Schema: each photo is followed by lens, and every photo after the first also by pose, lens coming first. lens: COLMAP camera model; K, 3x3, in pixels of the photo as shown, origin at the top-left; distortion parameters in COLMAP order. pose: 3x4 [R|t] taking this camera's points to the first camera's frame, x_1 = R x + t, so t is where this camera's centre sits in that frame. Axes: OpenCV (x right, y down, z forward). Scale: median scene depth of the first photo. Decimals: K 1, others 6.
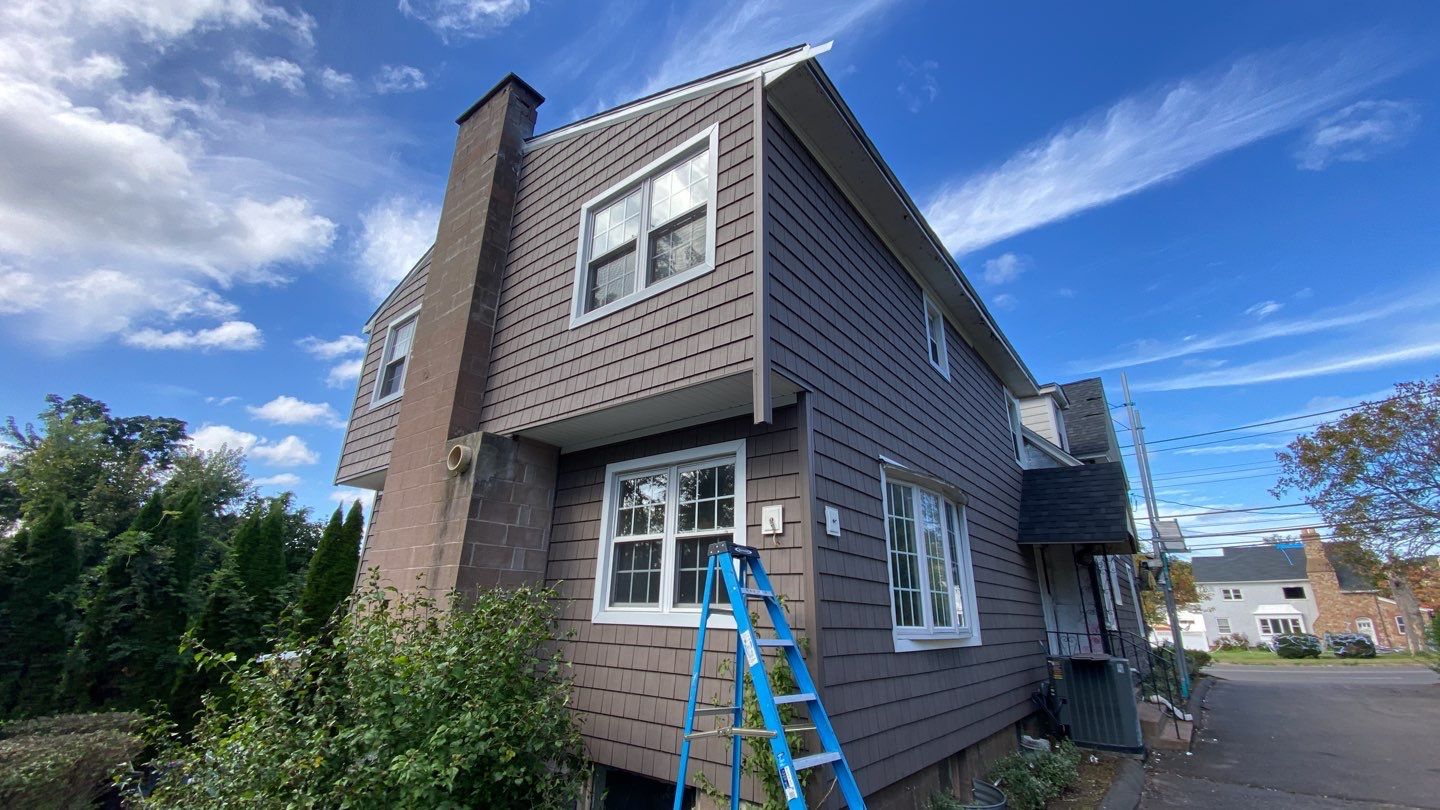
lens RADIAL K [[590.7, 0, 714.1], [0, 590.7, 407.7], [0, 0, 1]] dist [-0.009303, -0.000331]
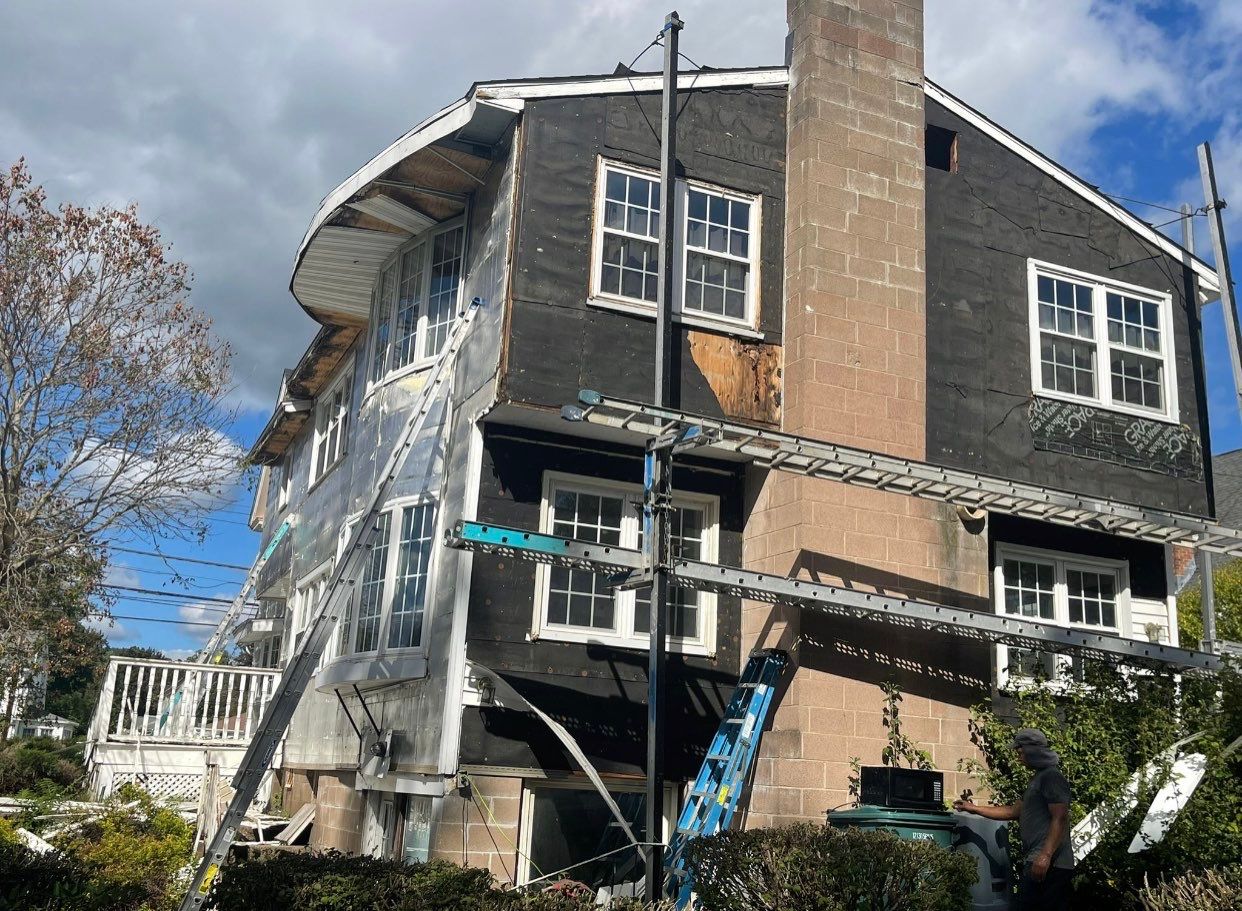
lens RADIAL K [[1220.8, 0, 622.3], [0, 1220.8, 461.6], [0, 0, 1]] dist [0.068843, 0.000000]
pose [[0.480240, 0.227532, 0.847112, -2.575885], [-0.330390, 0.941562, -0.065598, 0.362761], [-0.812534, -0.248374, 0.527350, 0.525980]]
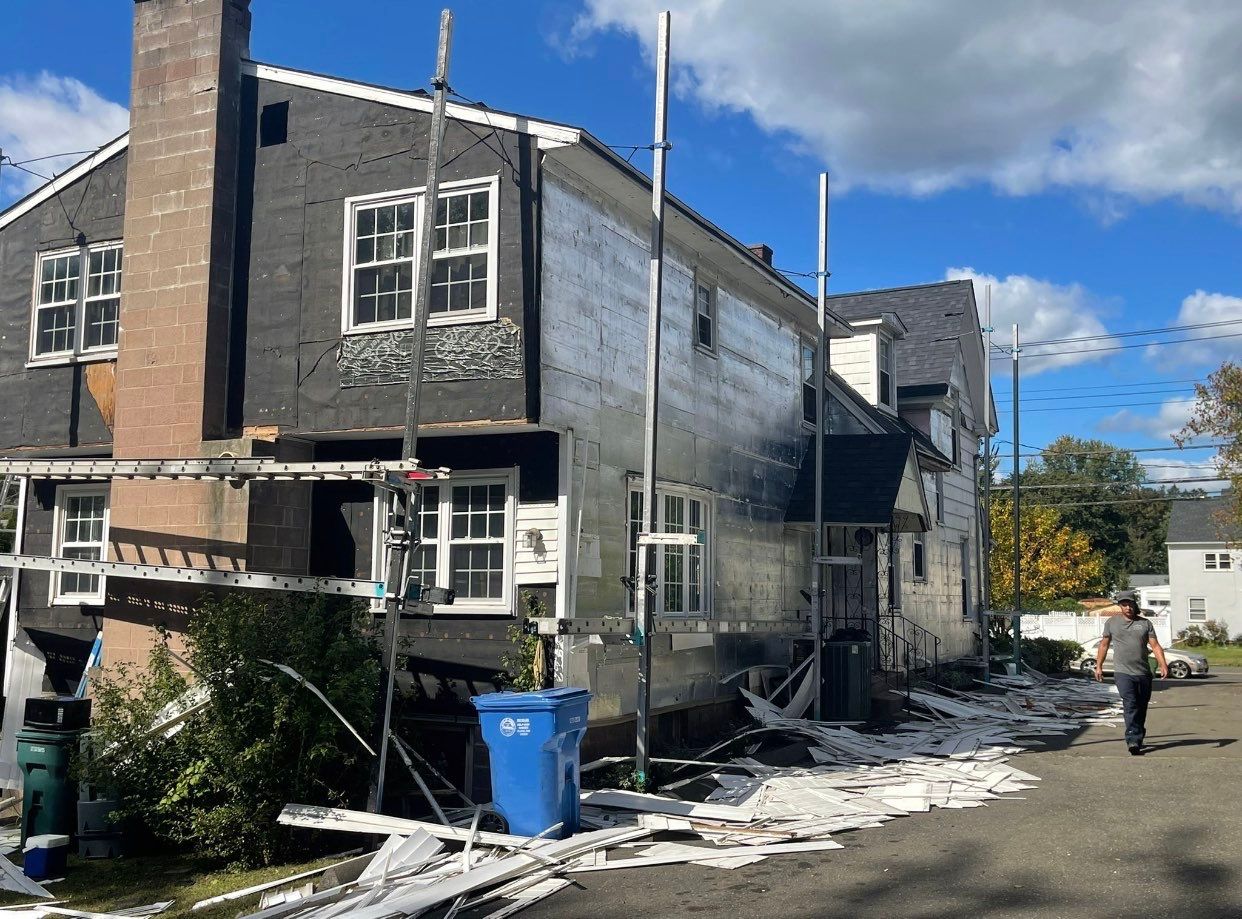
lens RADIAL K [[1220.8, 0, 612.6], [0, 1220.8, 456.2], [0, 0, 1]] dist [0.068843, 0.000000]
pose [[0.979098, 0.013359, 0.202949, -0.241418], [-0.058567, 0.974094, 0.218429, -0.488612], [-0.194773, -0.225749, 0.954516, -1.311603]]
